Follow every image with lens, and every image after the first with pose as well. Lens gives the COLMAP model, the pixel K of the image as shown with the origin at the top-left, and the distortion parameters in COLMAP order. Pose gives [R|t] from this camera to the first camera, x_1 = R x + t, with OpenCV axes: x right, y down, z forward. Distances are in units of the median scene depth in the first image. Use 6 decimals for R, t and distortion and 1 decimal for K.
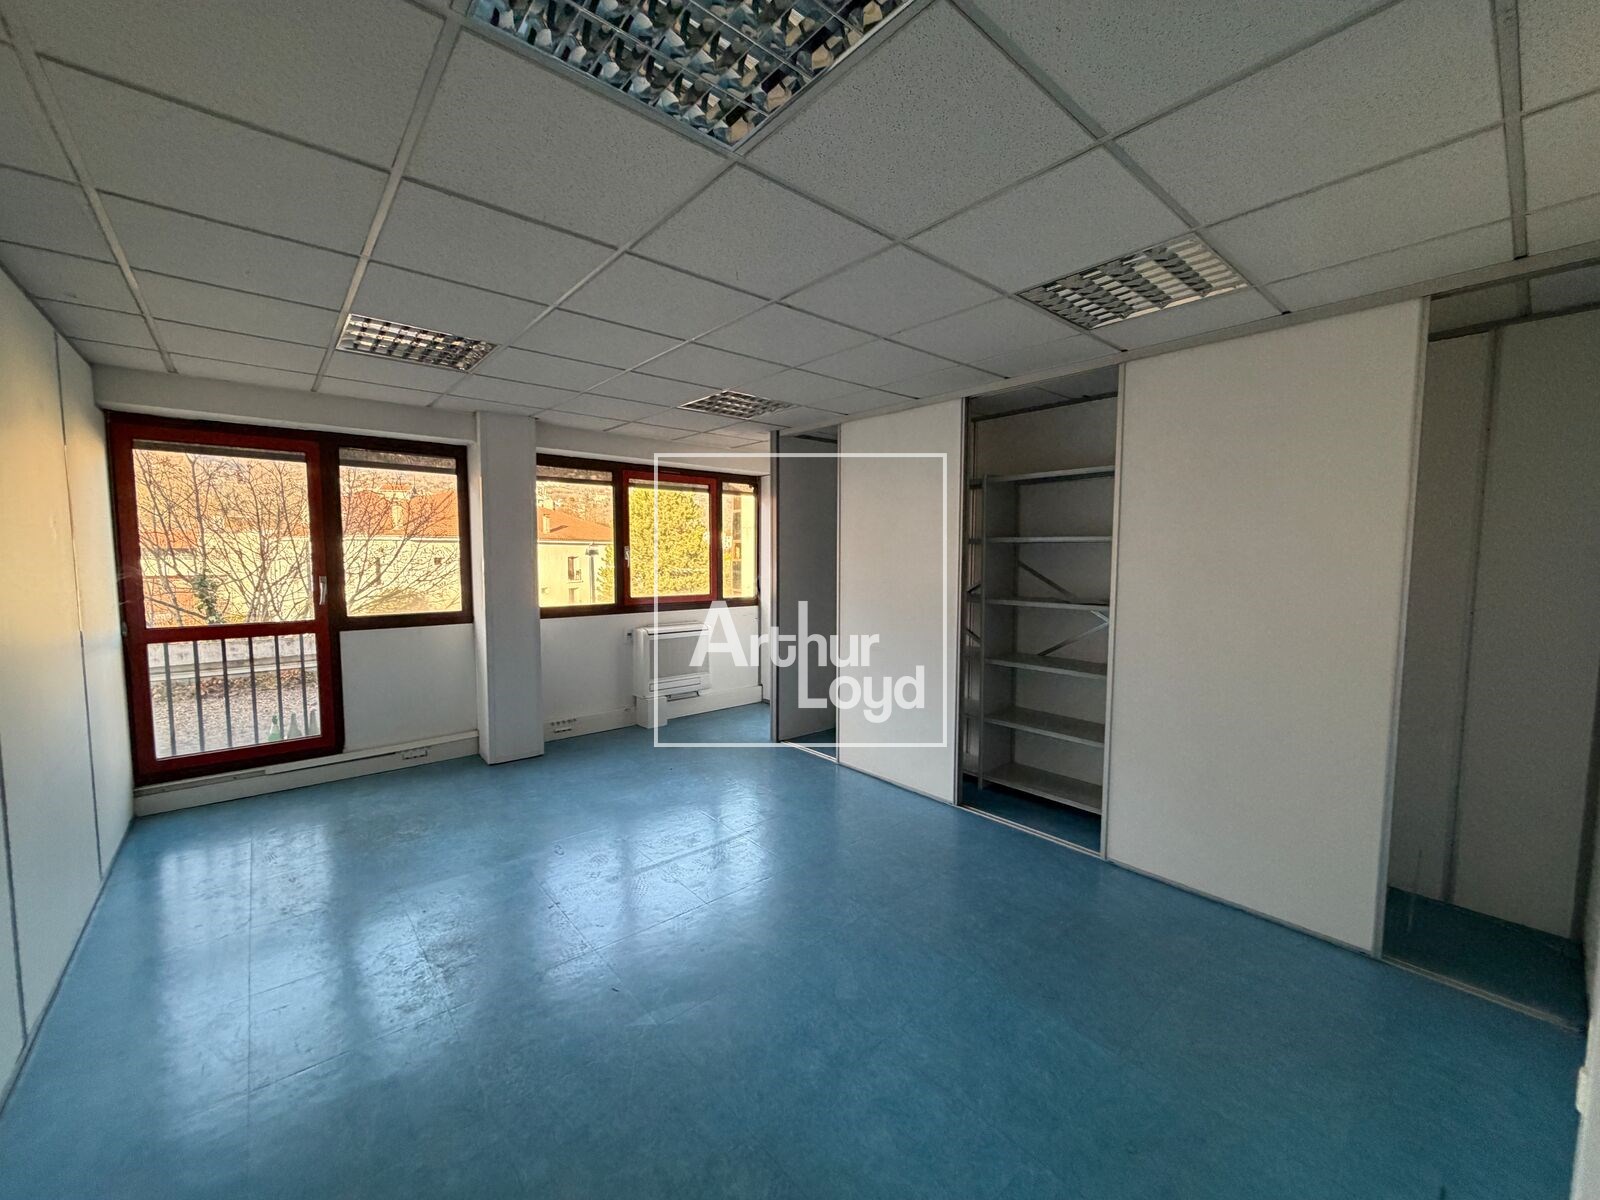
lens RADIAL K [[632.3, 0, 800.0], [0, 632.3, 600.0], [0, 0, 1]] dist [-0.000356, -0.000119]
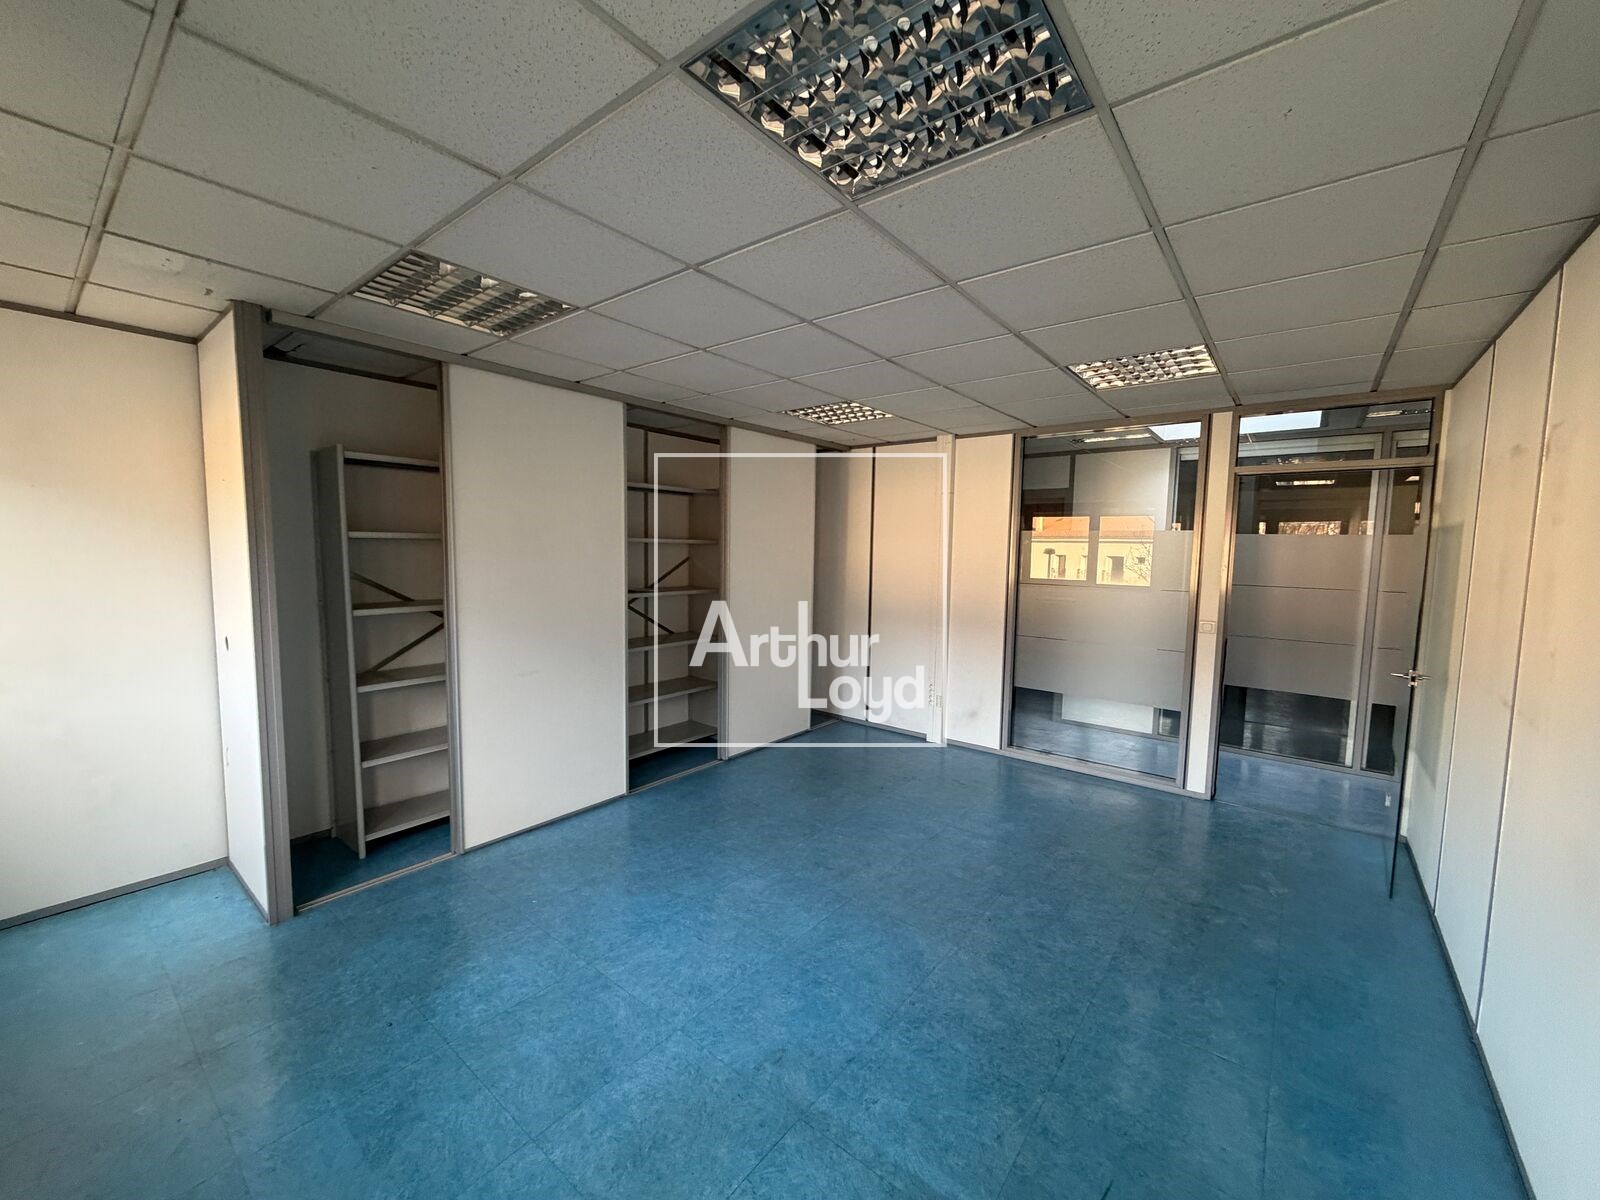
lens RADIAL K [[640.0, 0, 750.6], [0, 640.0, 610.2], [0, 0, 1]] dist [0.000466, 0.000008]
pose [[-0.156502, -0.090367, 0.983535, -0.731115], [0.065511, 0.992663, 0.101630, -0.066022], [-0.985503, 0.080337, -0.149434, 0.859128]]
